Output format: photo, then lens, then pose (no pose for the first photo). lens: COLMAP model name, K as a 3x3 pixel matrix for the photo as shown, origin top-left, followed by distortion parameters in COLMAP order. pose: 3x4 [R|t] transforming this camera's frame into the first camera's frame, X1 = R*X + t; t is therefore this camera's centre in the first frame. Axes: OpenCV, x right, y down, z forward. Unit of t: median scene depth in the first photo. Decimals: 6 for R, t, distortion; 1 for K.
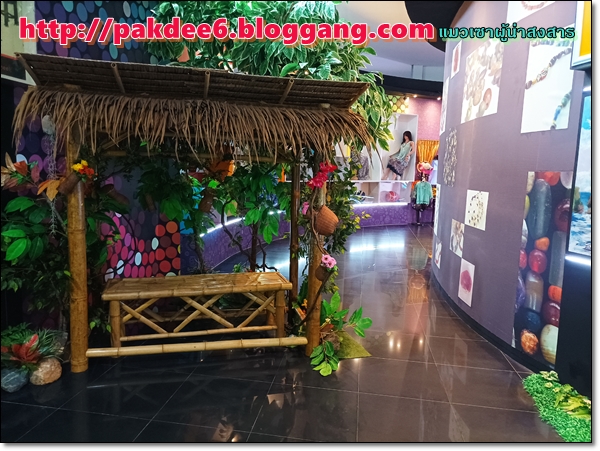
lens RADIAL K [[472.4, 0, 299.6], [0, 472.4, 224.2], [0, 0, 1]] dist [0.003249, 0.000154]
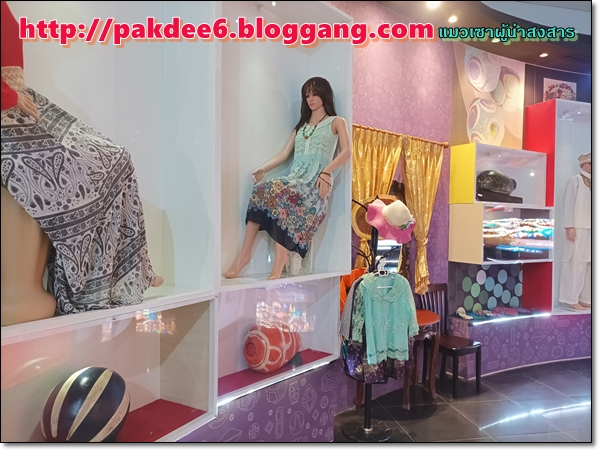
lens RADIAL K [[472.4, 0, 299.4], [0, 472.4, 226.3], [0, 0, 1]] dist [0.003249, 0.000154]
pose [[0.942139, -0.019457, 0.334659, 0.133289], [0.062213, 0.991120, -0.117522, -0.089266], [-0.329400, 0.131542, 0.934982, 0.777324]]
